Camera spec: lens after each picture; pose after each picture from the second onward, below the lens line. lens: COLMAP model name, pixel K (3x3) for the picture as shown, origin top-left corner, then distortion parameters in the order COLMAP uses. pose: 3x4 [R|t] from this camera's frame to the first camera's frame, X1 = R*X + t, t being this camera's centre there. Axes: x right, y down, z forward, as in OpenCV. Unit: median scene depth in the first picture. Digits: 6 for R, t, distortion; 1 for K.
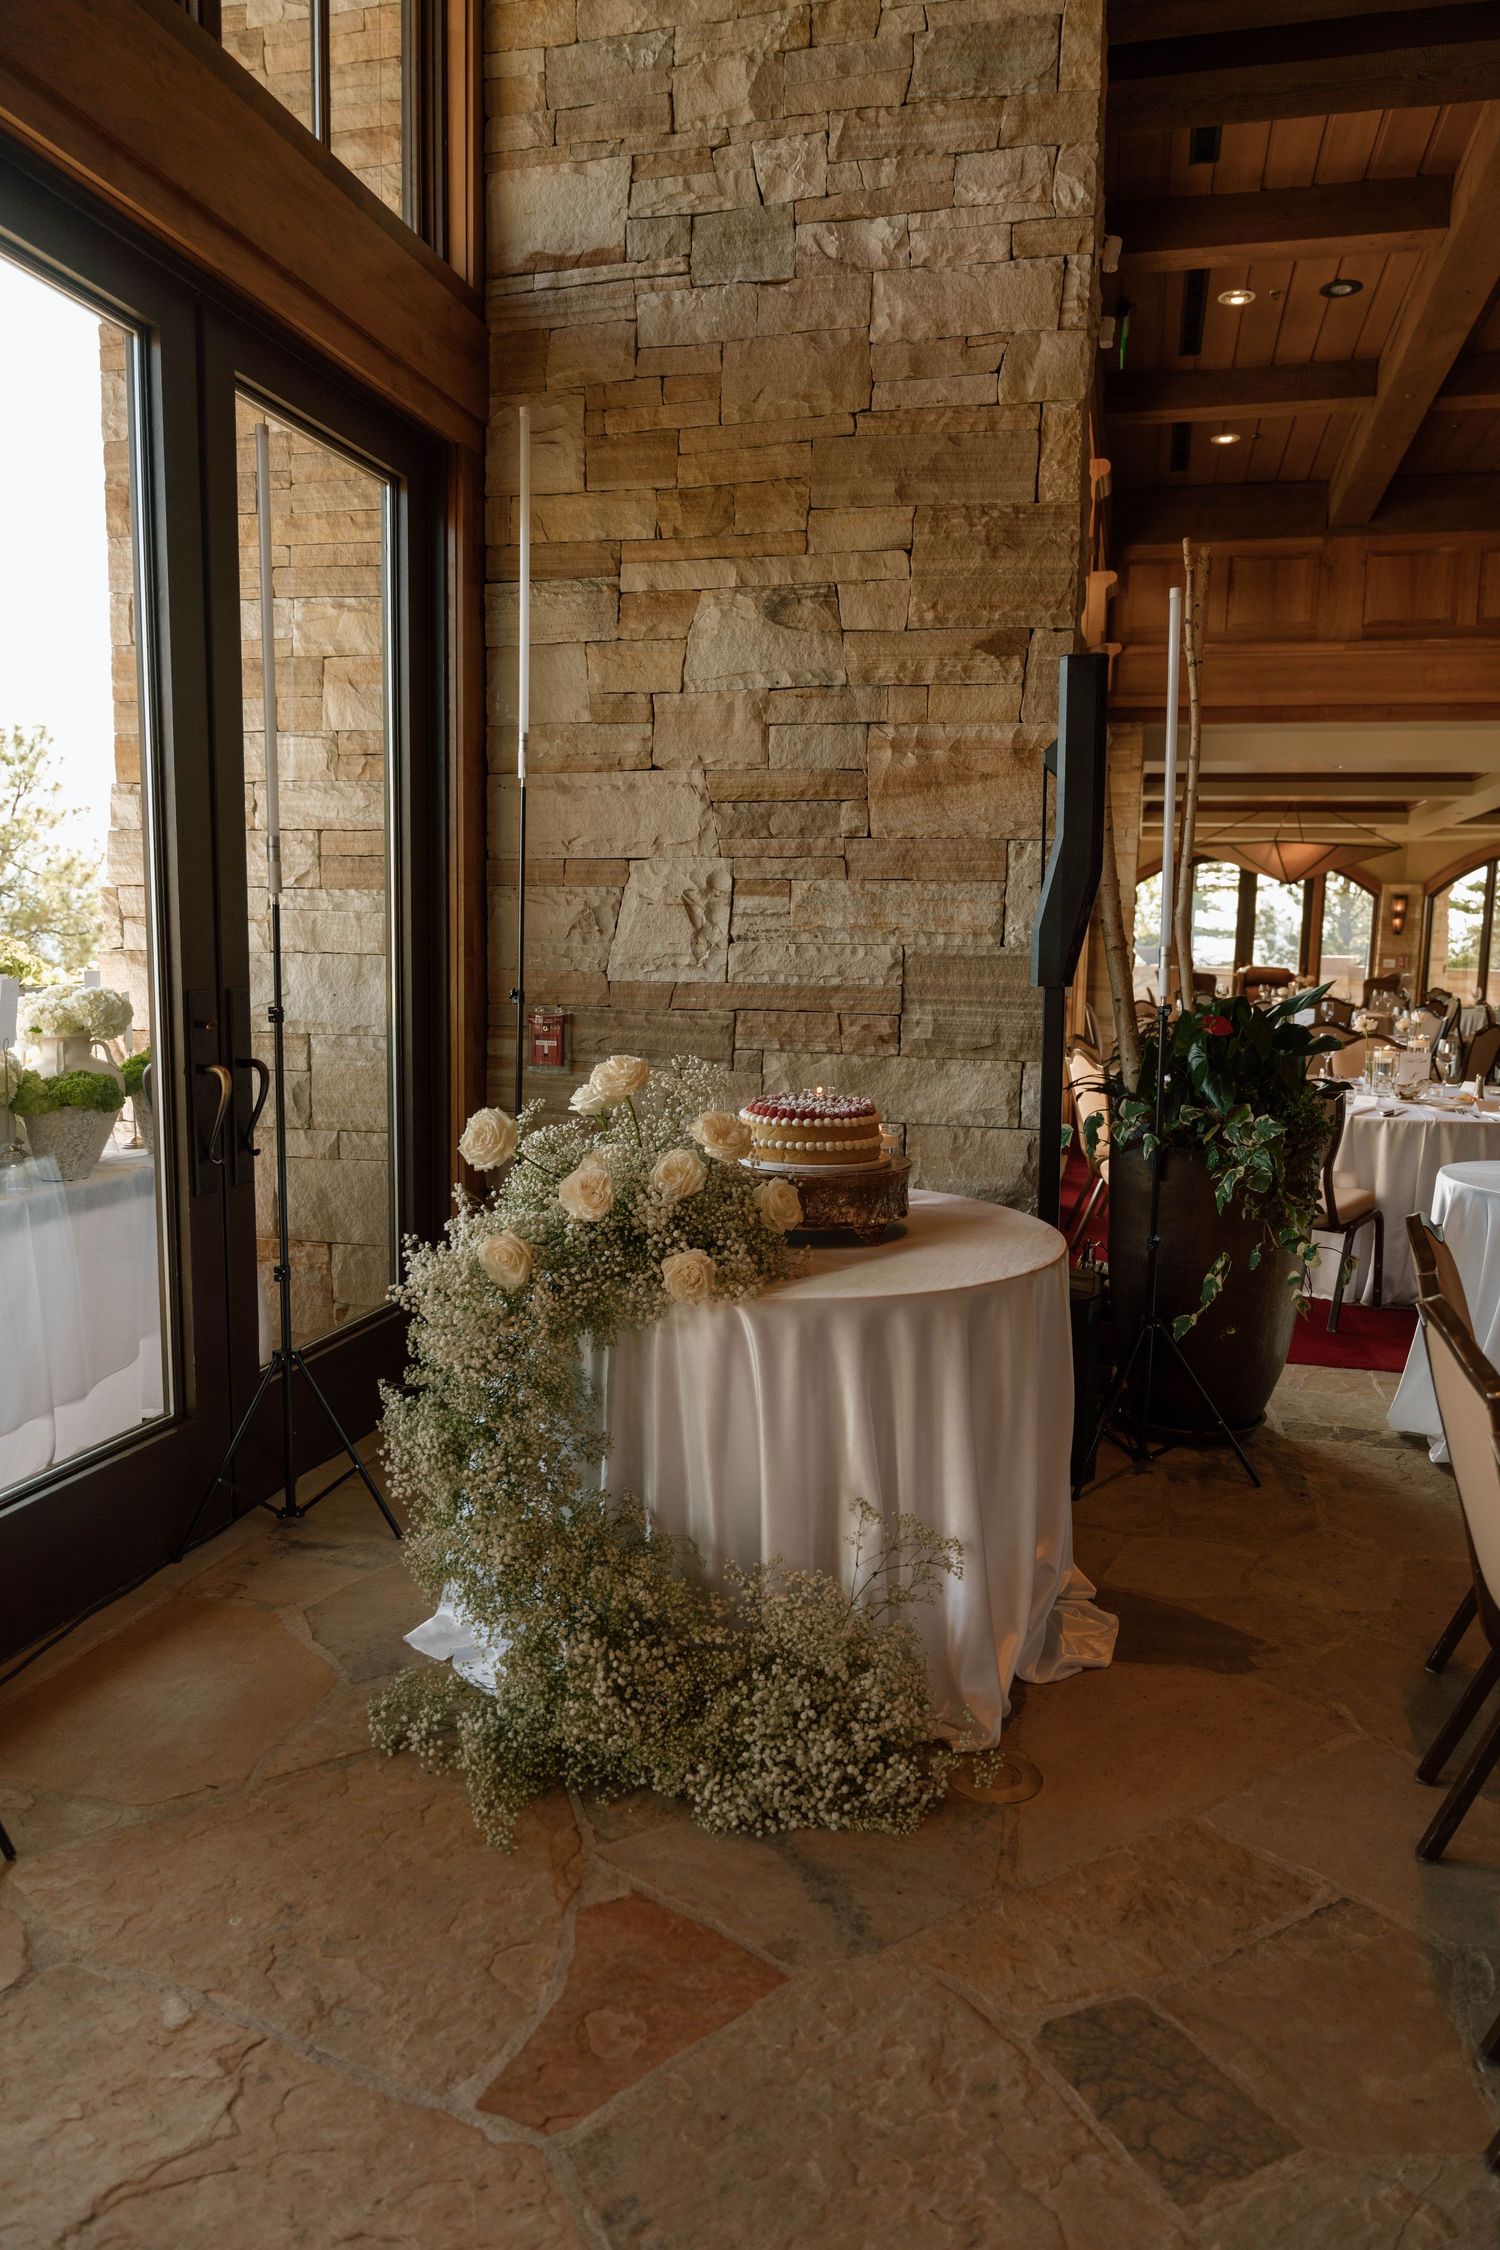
lens RADIAL K [[1478.7, 0, 750.0], [0, 1478.7, 1125.0], [0, 0, 1]] dist [-0.012287, 0.001135]
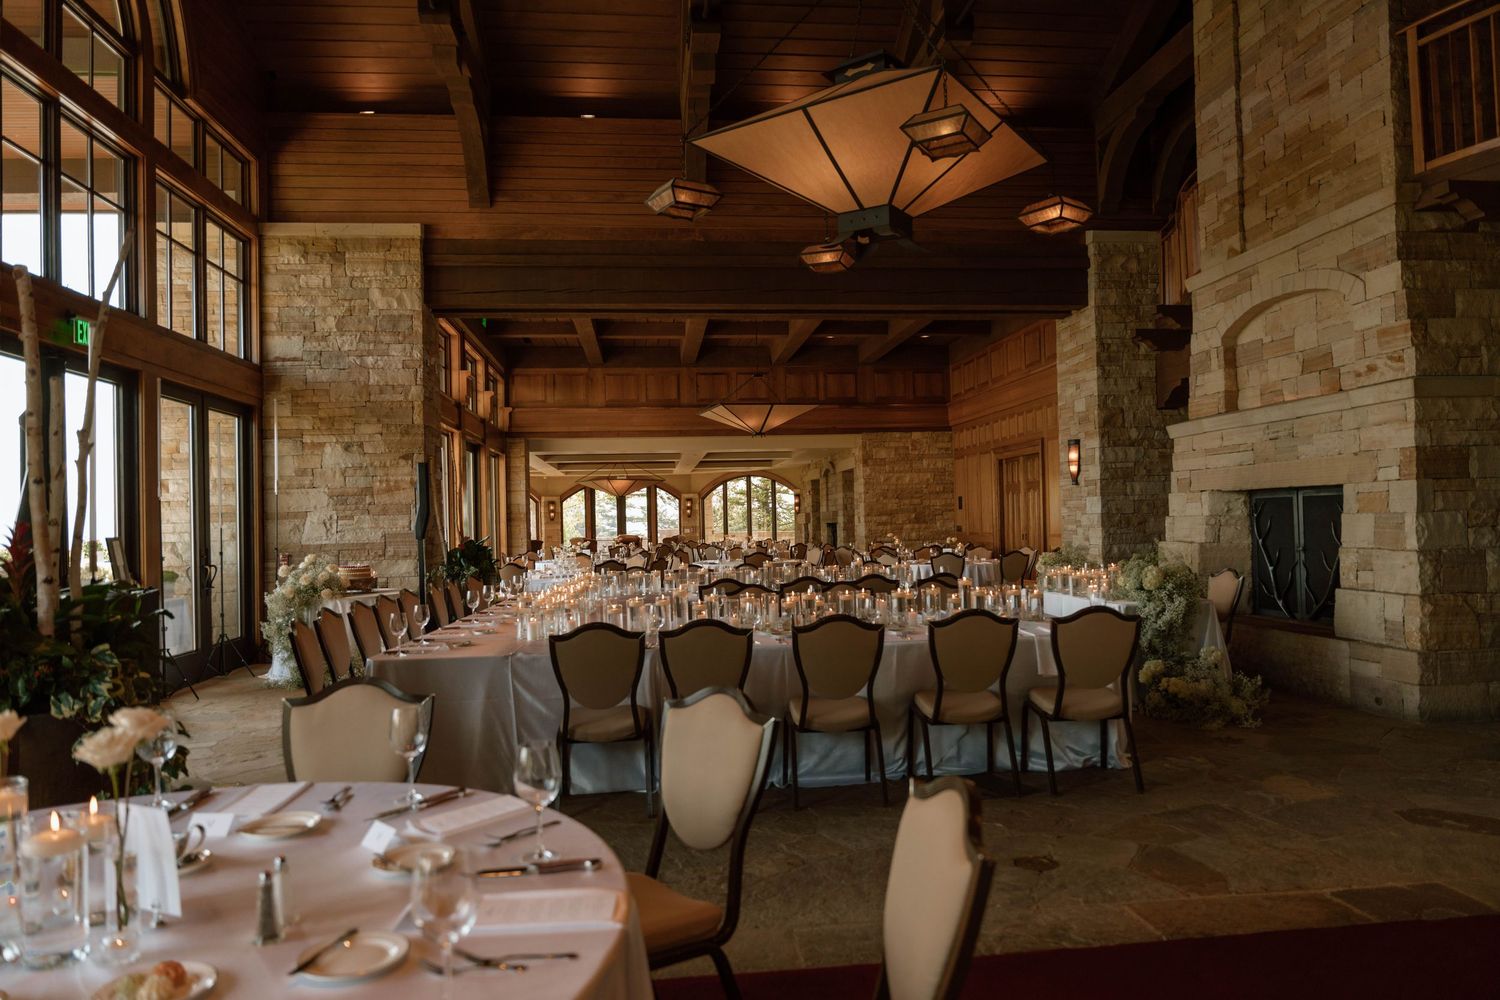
lens RADIAL K [[985.8, 0, 750.0], [0, 985.8, 500.0], [0, 0, 1]] dist [-0.012287, 0.001135]
pose [[0.933434, -0.033330, 0.357198, 0.080628], [0.087097, 0.986940, -0.135512, 0.238232], [-0.348016, 0.157602, 0.924146, -1.790247]]
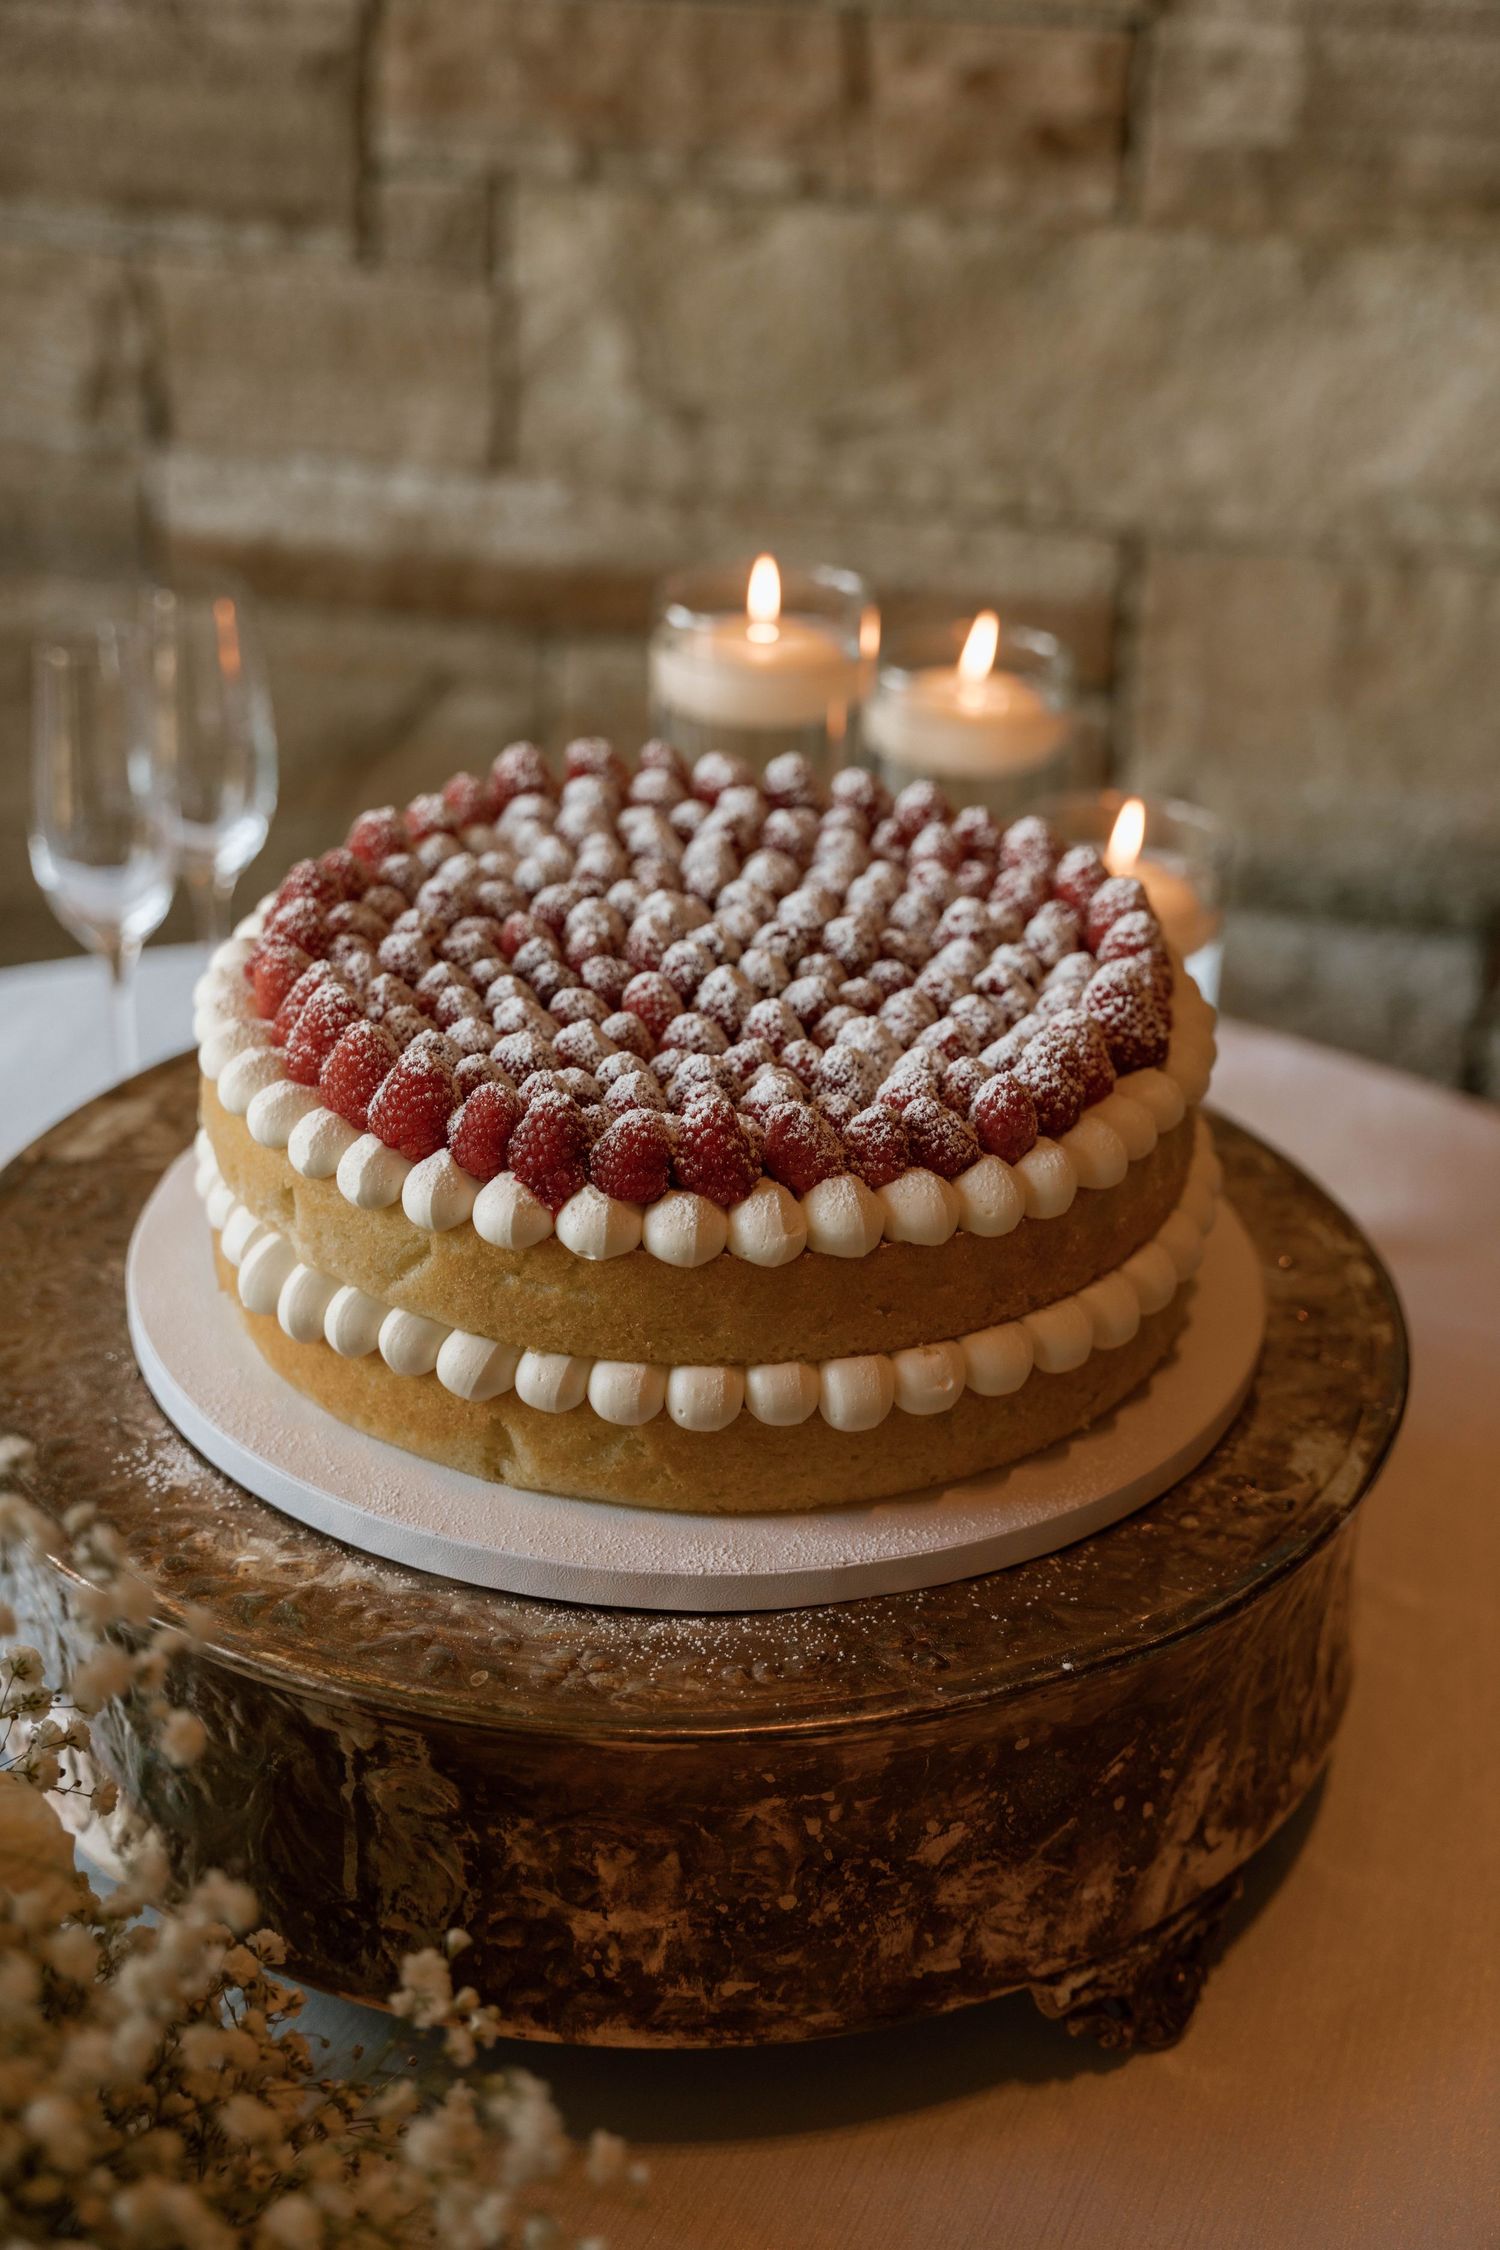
lens RADIAL K [[2960.1, 0, 750.0], [0, 2960.1, 1125.0], [0, 0, 1]] dist [0.029414, 0.049097]
pose [[0.998756, -0.007920, 0.049231, 0.023950], [-0.008992, 0.942516, 0.334039, -0.069319], [-0.049047, -0.334066, 0.941273, 0.566813]]
